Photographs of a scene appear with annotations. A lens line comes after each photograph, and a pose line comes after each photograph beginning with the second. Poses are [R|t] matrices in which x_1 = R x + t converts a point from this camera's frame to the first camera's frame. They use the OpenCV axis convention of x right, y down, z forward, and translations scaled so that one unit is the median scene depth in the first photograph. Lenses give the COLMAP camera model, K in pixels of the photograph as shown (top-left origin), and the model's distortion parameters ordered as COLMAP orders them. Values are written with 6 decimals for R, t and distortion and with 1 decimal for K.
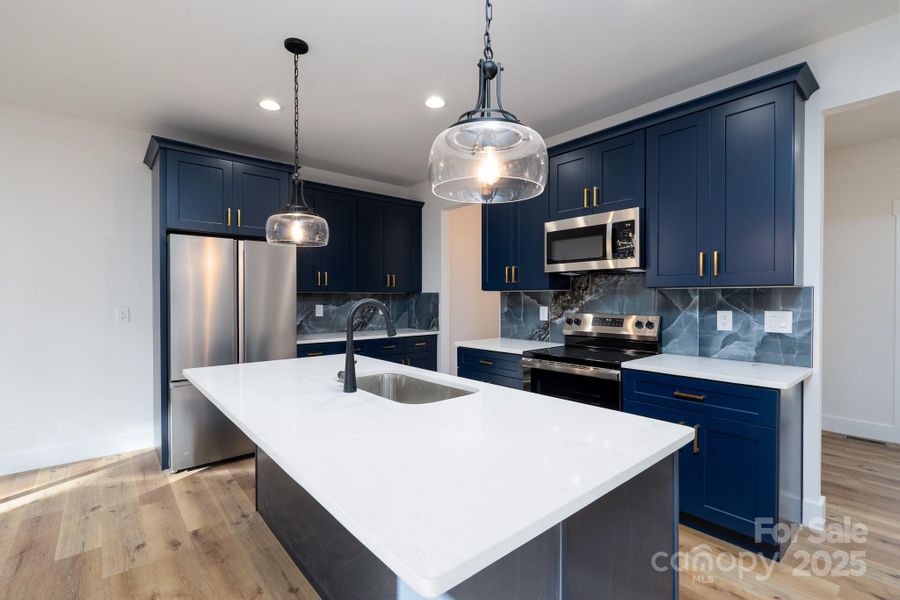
lens RADIAL K [[412.7, 0, 450.8], [0, 412.7, 305.6], [0, 0, 1]] dist [-0.001702, -0.000143]
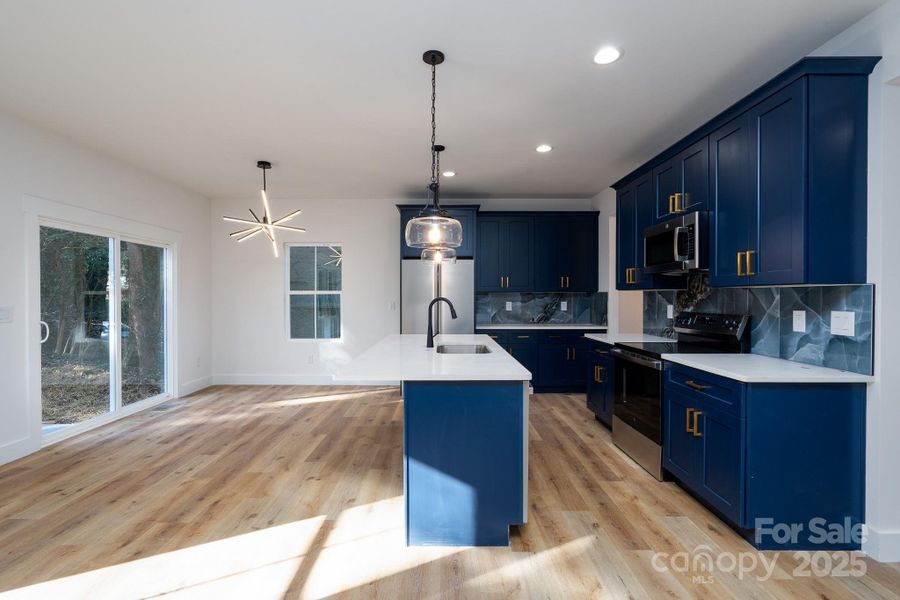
lens RADIAL K [[417.2, 0, 441.3], [0, 417.2, 304.8], [0, 0, 1]] dist [-0.003538, -0.000349]
pose [[0.752311, 0.013760, -0.658665, 0.624164], [-0.013342, 0.999895, 0.005650, 0.004531], [0.658673, 0.004538, 0.752415, -0.228106]]
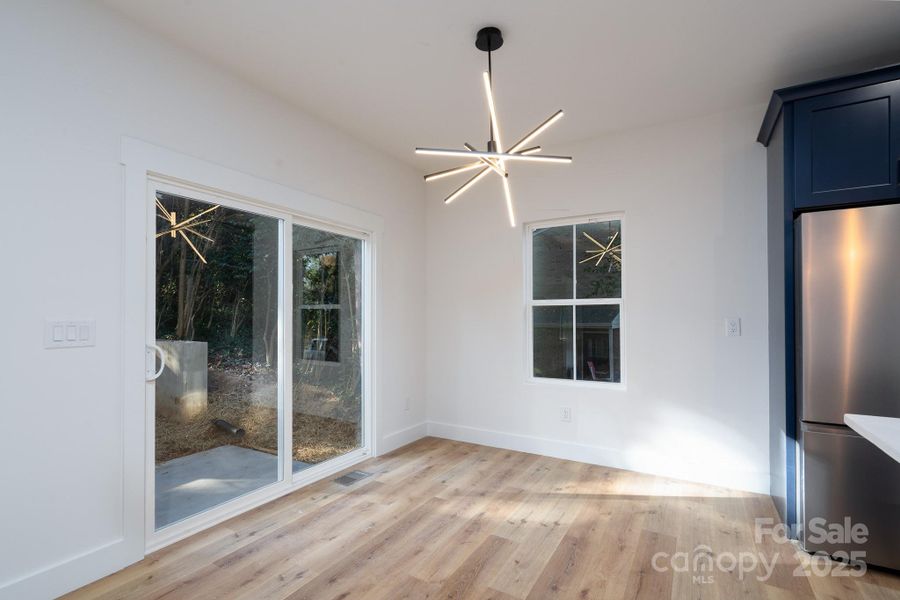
lens RADIAL K [[412.7, 0, 450.8], [0, 412.7, 305.6], [0, 0, 1]] dist [-0.001702, -0.000143]
pose [[0.321650, -0.023773, -0.946560, -0.200030], [-0.017042, 0.999377, -0.030890, 0.017992], [0.946705, 0.026067, 0.321045, 0.194695]]
